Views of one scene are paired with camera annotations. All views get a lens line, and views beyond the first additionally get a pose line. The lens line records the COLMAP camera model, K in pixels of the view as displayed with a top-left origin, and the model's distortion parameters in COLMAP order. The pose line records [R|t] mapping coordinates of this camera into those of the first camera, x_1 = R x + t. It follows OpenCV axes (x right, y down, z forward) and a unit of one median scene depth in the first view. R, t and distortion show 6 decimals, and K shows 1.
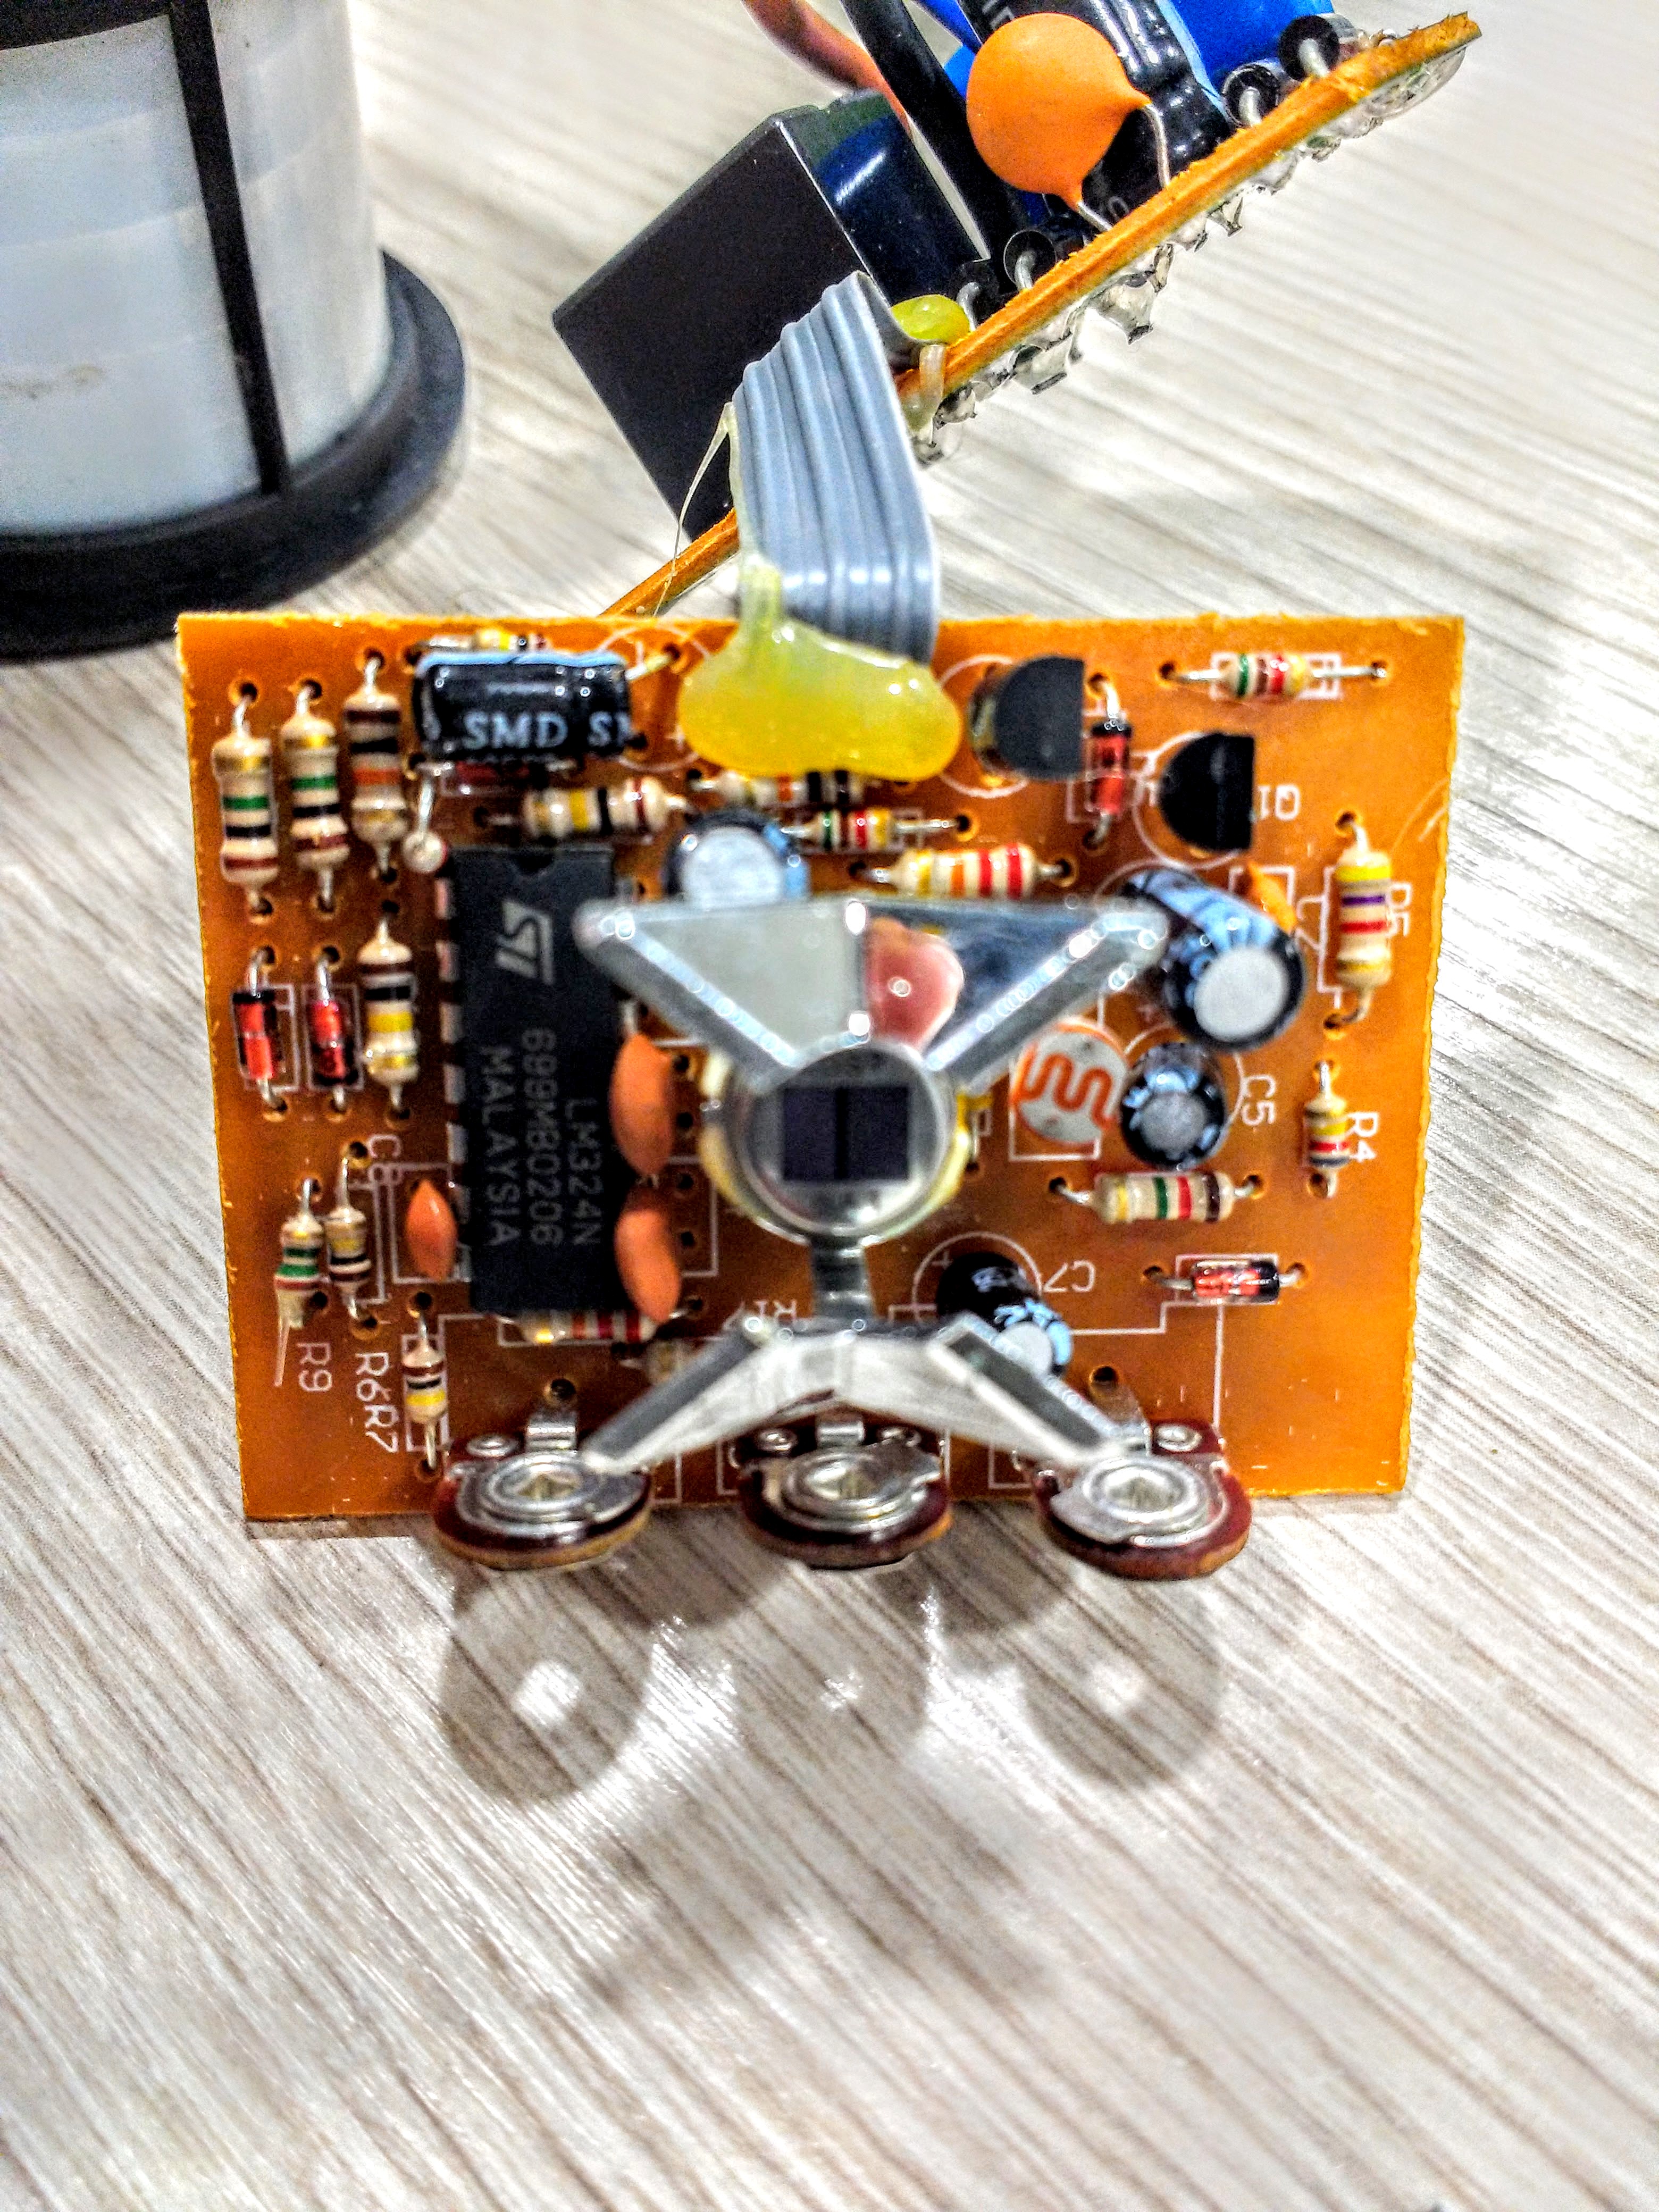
lens RADIAL K [[2041.0, 0, 829.5], [0, 2041.0, 1106.0], [0, 0, 1]] dist [0.131515, 0.000314]
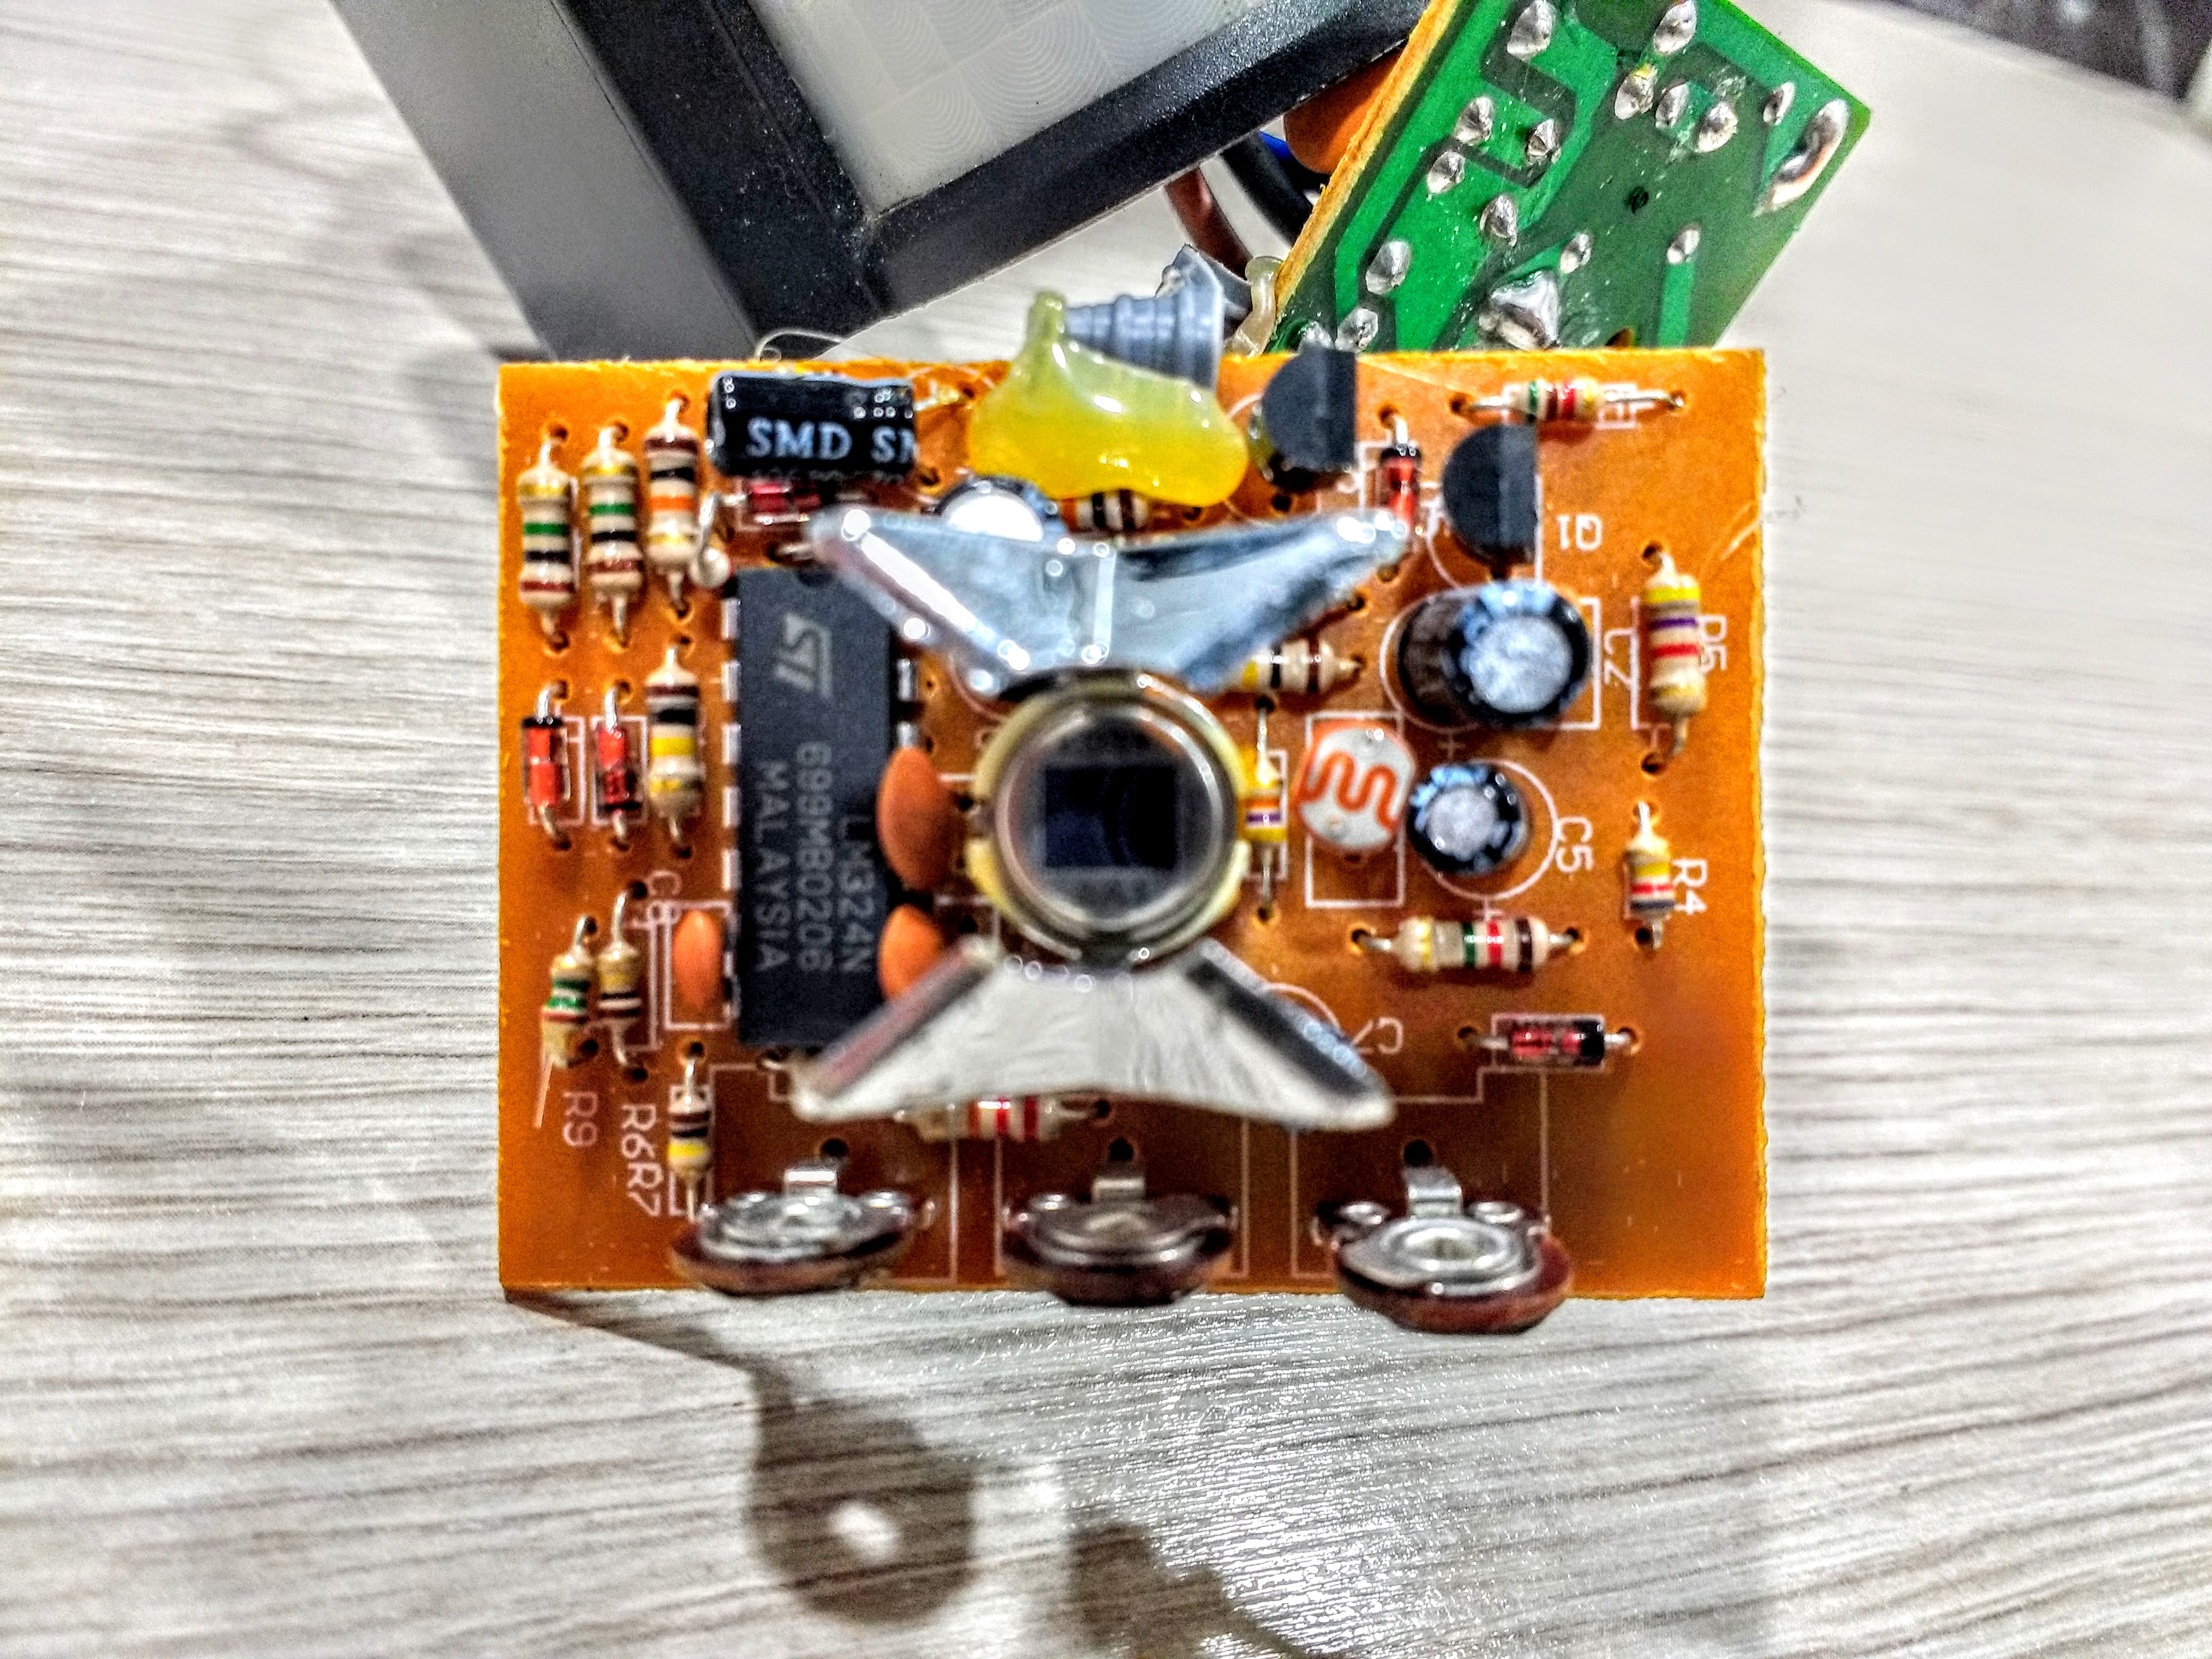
lens RADIAL K [[2041.0, 0, 1106.0], [0, 2041.0, 829.5], [0, 0, 1]] dist [0.131515, 0.000314]
pose [[0.994802, -0.001204, -0.101819, 0.095410], [-0.022479, 0.972665, -0.231124, 0.221558], [0.099314, 0.232211, 0.967582, 0.068262]]
